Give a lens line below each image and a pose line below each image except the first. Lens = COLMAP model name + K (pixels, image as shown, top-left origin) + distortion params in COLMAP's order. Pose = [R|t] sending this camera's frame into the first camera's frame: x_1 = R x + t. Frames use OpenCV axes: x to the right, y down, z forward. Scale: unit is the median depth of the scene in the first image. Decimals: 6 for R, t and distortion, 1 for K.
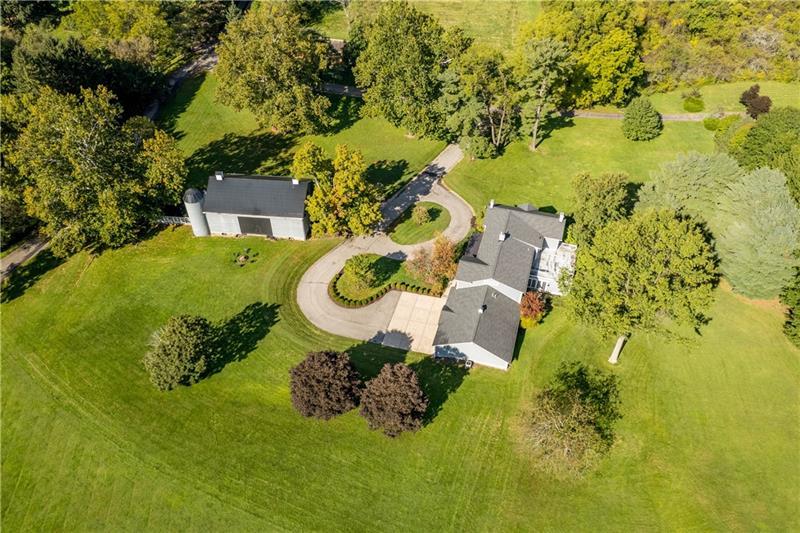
lens RADIAL K [[605.8, 0, 400.0], [0, 605.8, 266.5], [0, 0, 1]] dist [-0.046531, 0.002230]
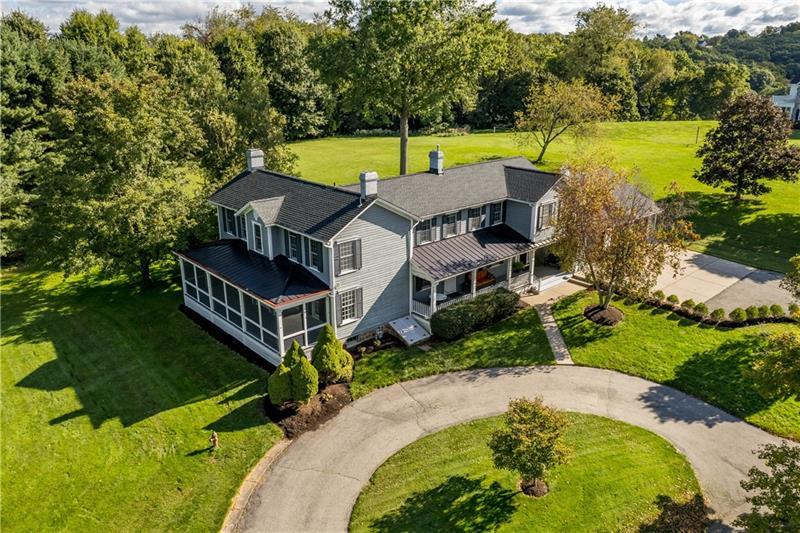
lens RADIAL K [[605.8, 0, 400.0], [0, 605.8, 266.5], [0, 0, 1]] dist [-0.046531, 0.002230]
pose [[-0.853686, -0.179327, 0.488940, -0.017745], [0.360188, 0.474786, 0.803021, -0.316915], [-0.376145, 0.861638, -0.340727, 1.112355]]
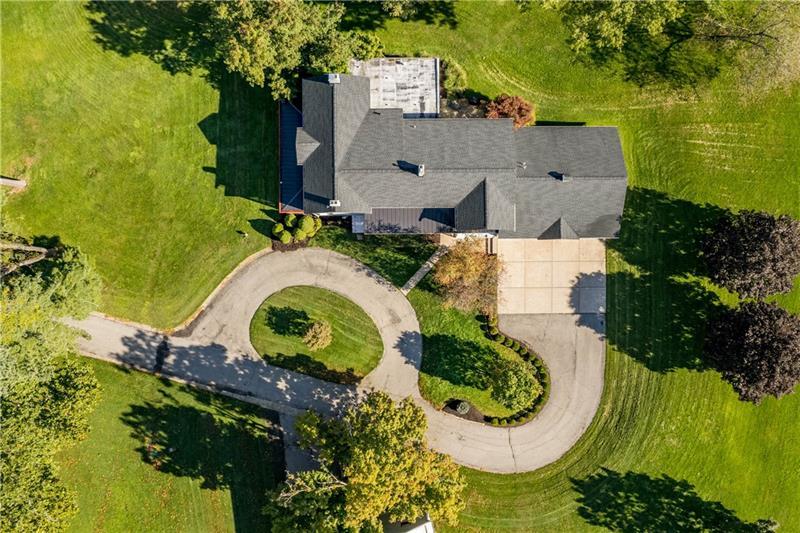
lens RADIAL K [[605.8, 0, 400.0], [0, 605.8, 266.5], [0, 0, 1]] dist [-0.046531, 0.002230]
pose [[-0.292620, -0.956227, -0.002026, 0.080930], [0.671990, -0.207146, 0.710999, -0.456654], [-0.680296, 0.206691, 0.703190, 0.570224]]
